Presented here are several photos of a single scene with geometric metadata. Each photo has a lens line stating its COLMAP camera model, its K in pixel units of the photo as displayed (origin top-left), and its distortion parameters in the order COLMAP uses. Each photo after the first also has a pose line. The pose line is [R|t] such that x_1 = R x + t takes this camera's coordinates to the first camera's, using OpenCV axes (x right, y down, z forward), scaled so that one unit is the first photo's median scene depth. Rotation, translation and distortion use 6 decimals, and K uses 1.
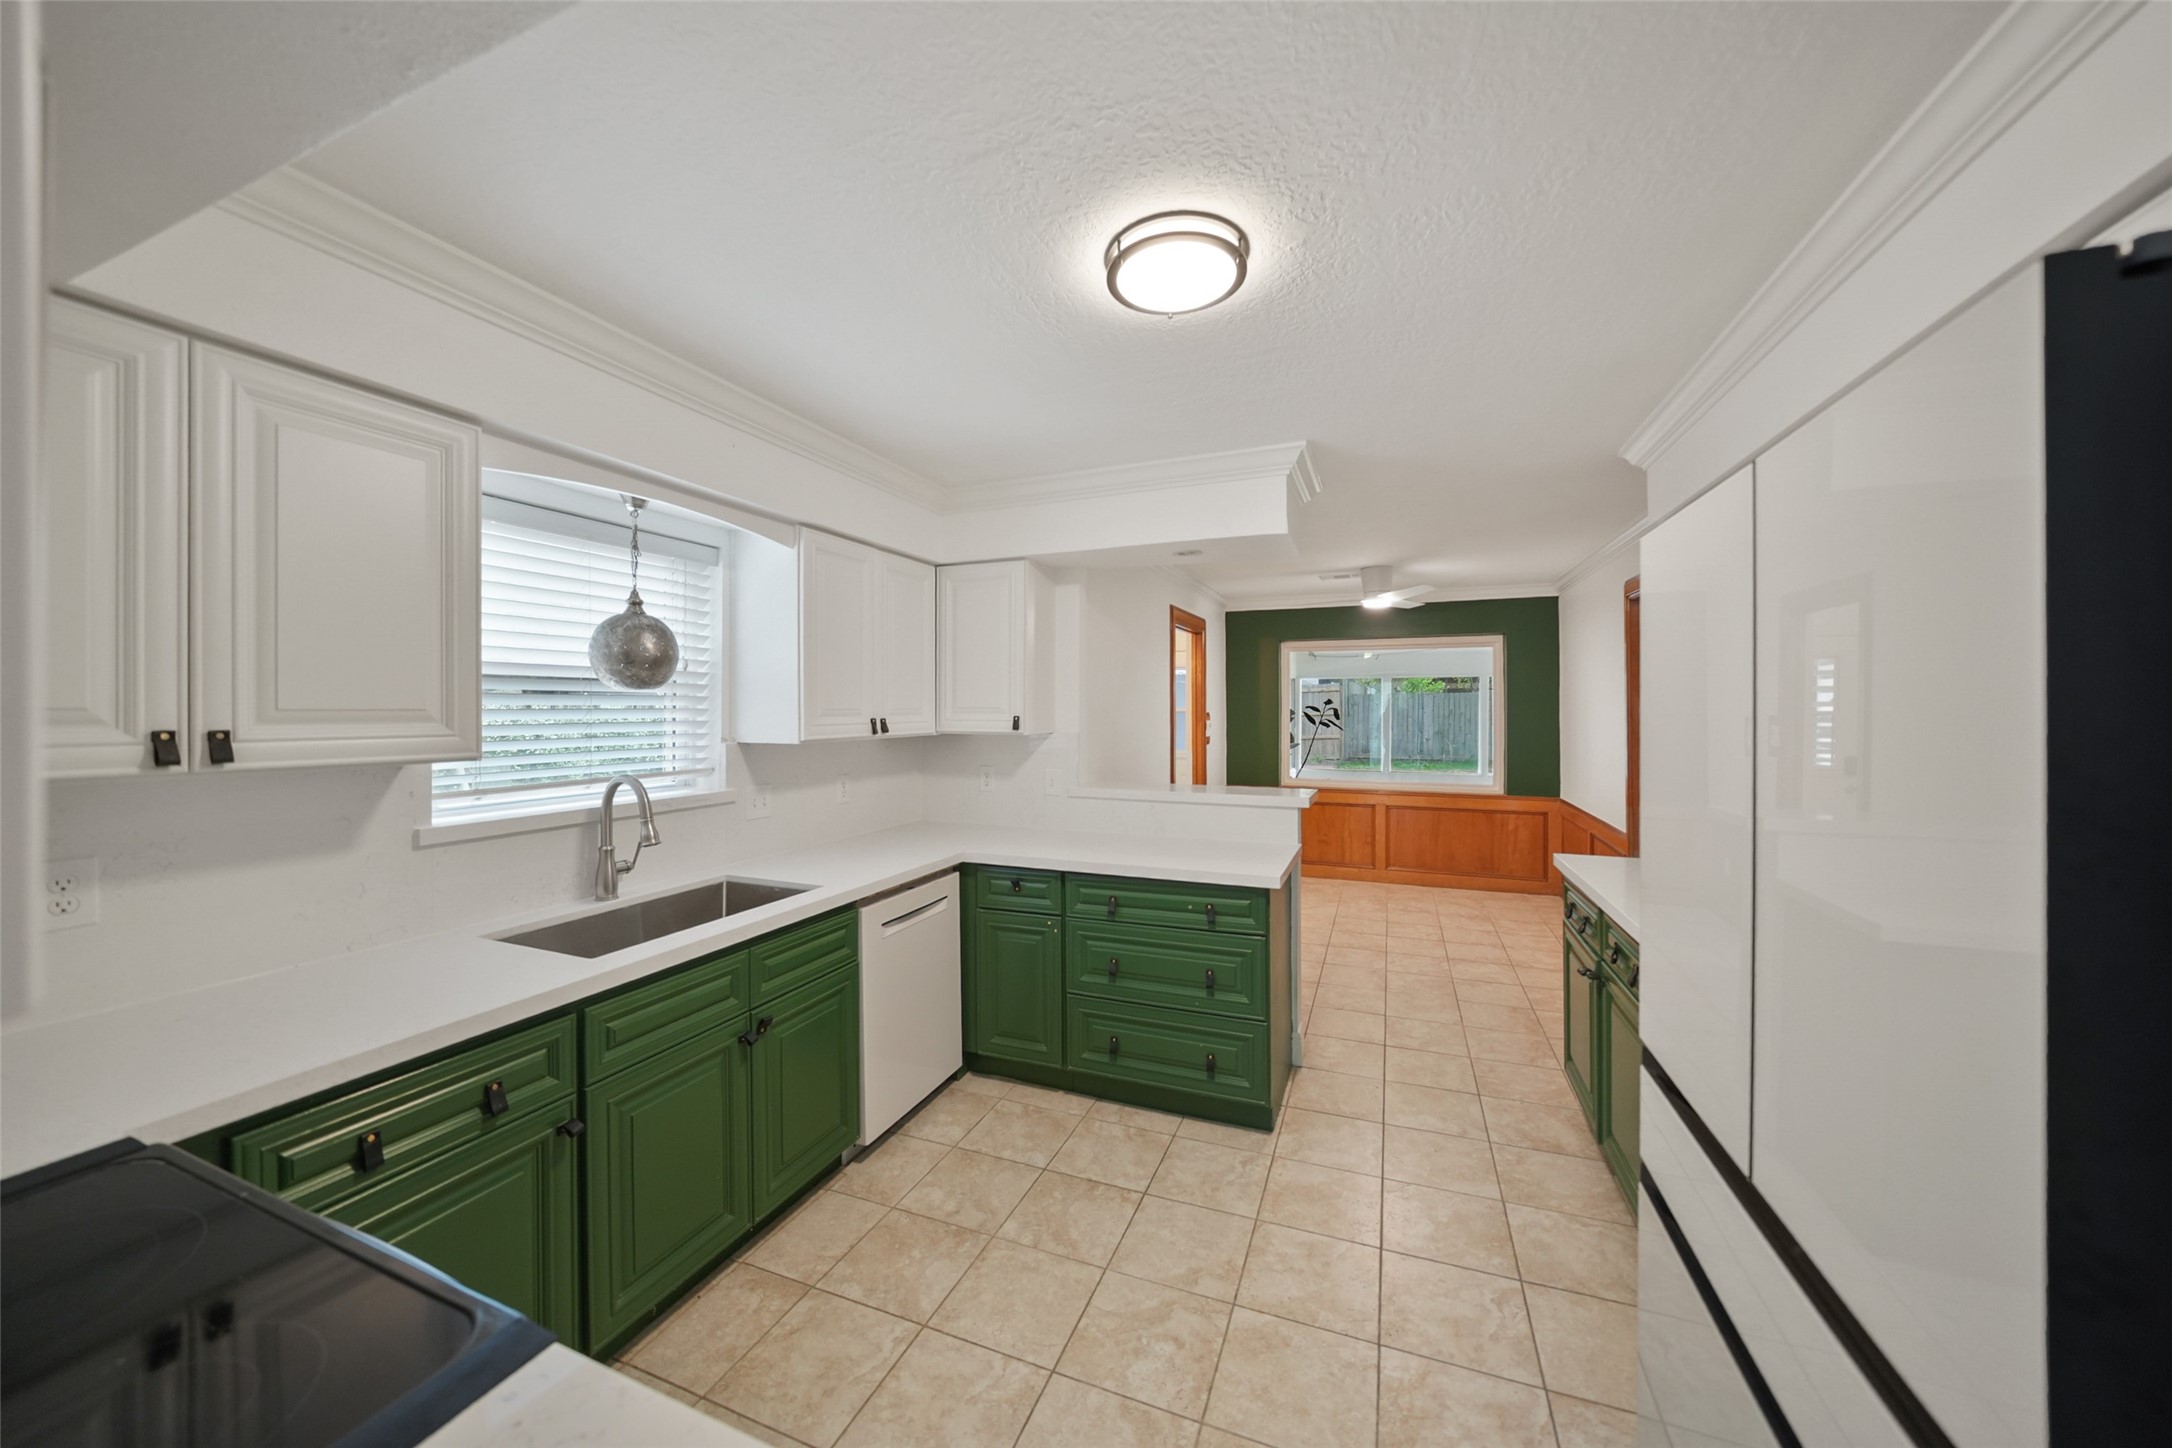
lens RADIAL K [[752.0, 0, 1081.3], [0, 752.0, 711.1], [0, 0, 1]] dist [-0.008735, -0.000116]
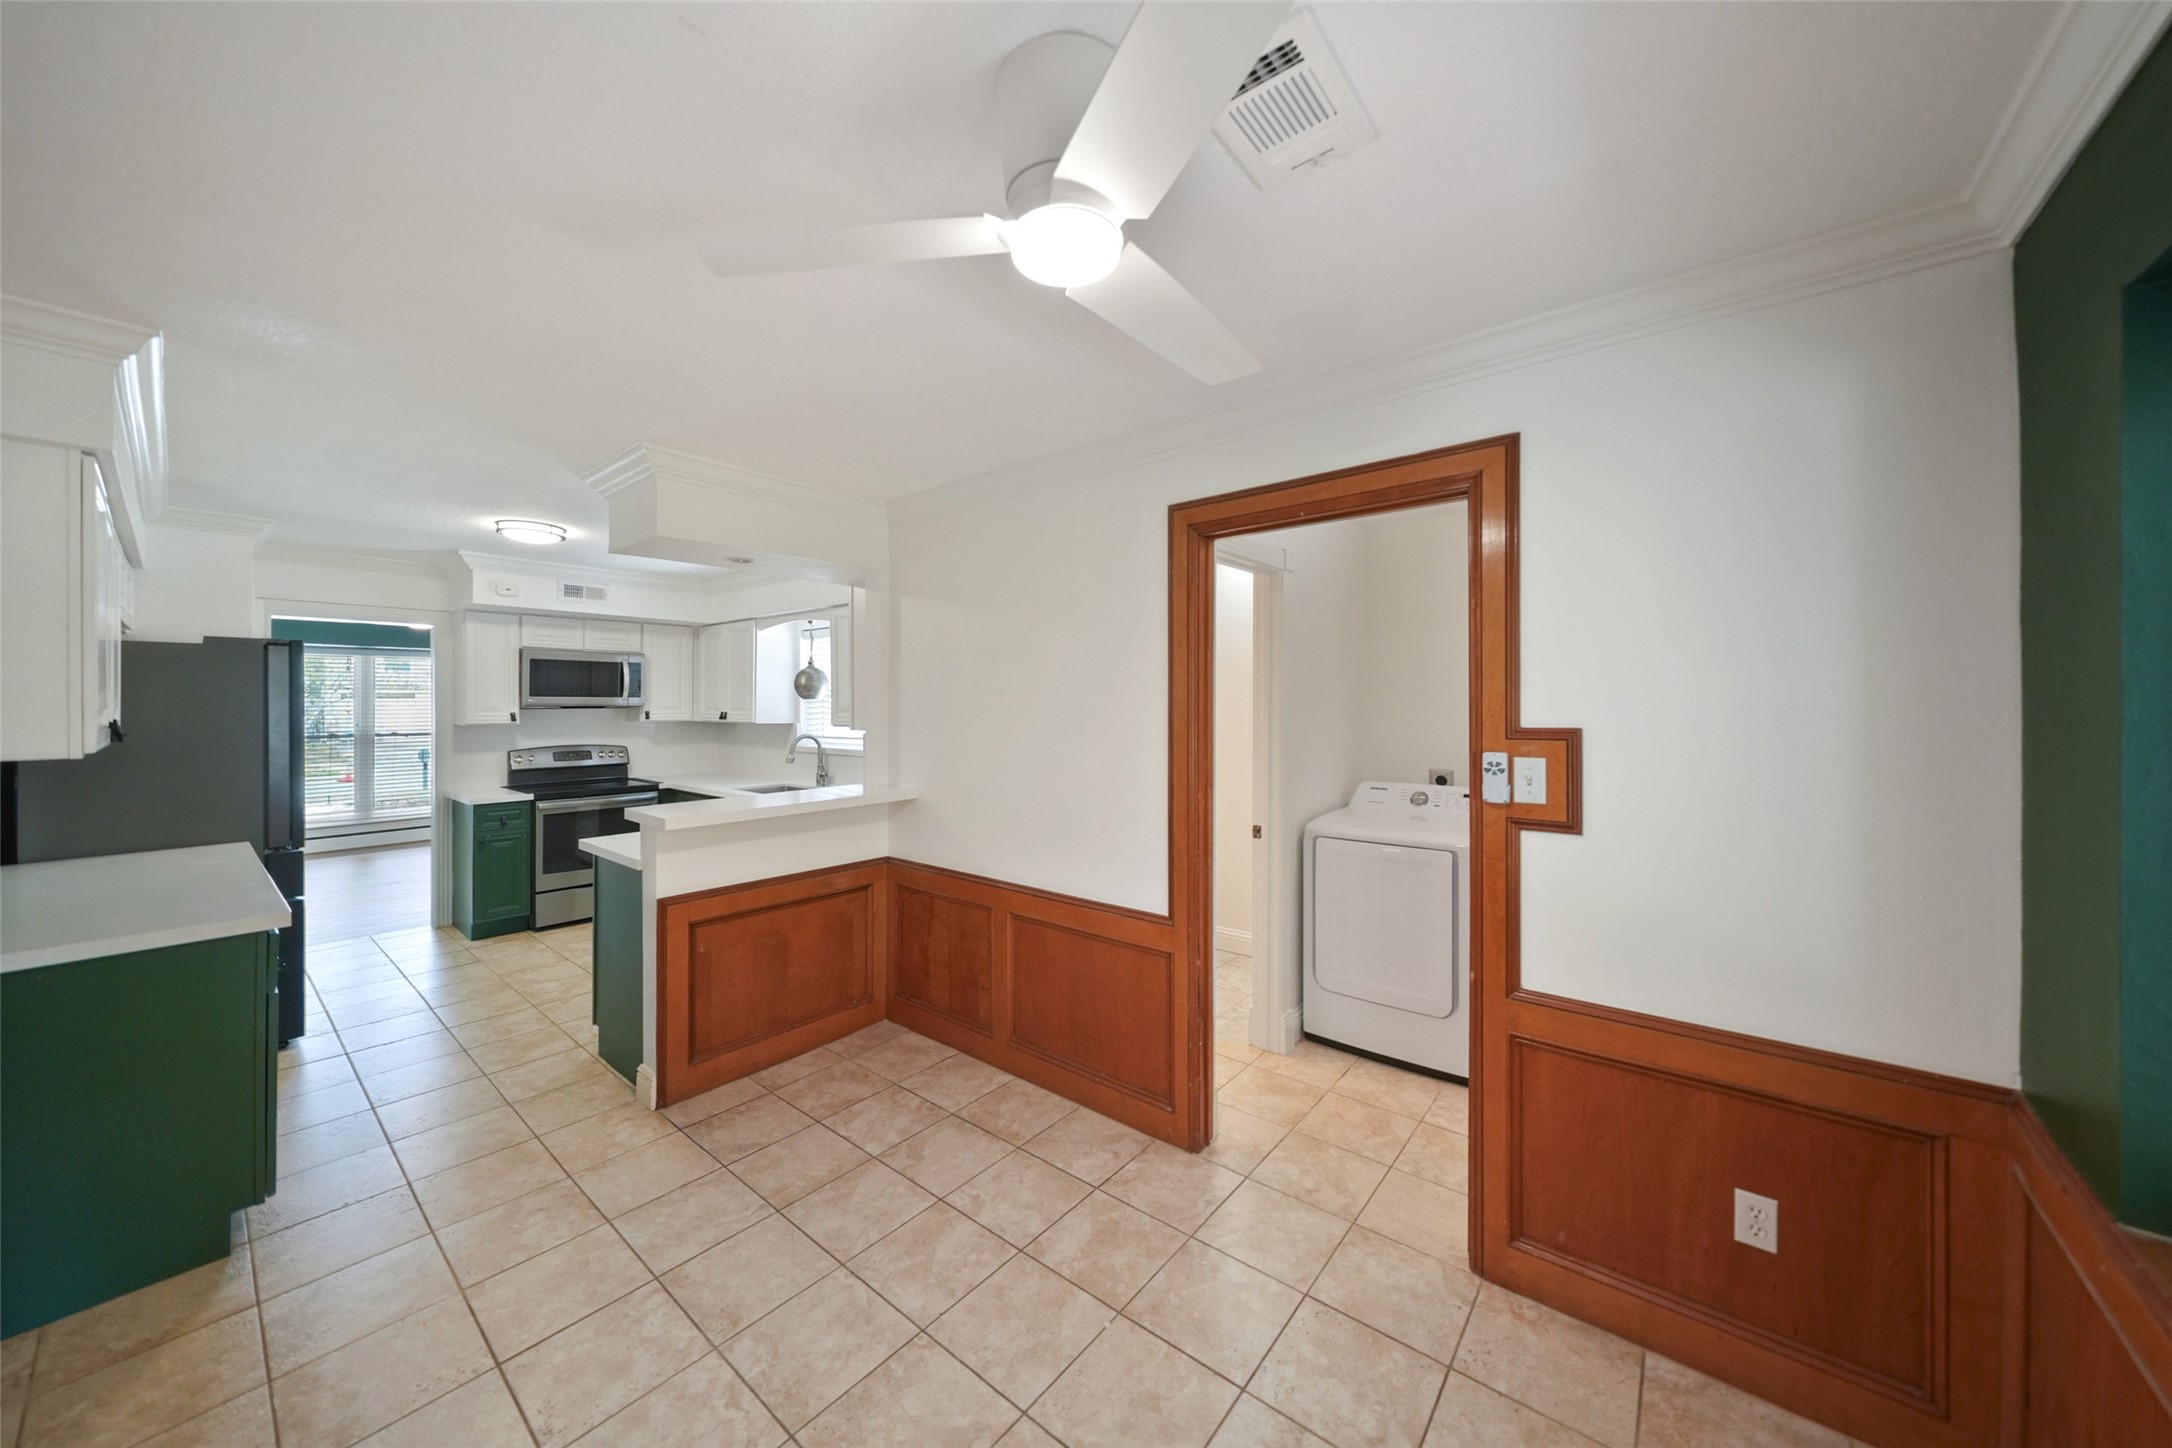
lens RADIAL K [[752.0, 0, 1078.7], [0, 752.0, 713.3], [0, 0, 1]] dist [-0.008735, -0.000116]
pose [[-0.300323, 0.005430, -0.953822, 1.366453], [-0.001129, 0.999981, 0.006048, -0.000281], [0.953837, 0.002893, -0.300312, 2.446222]]
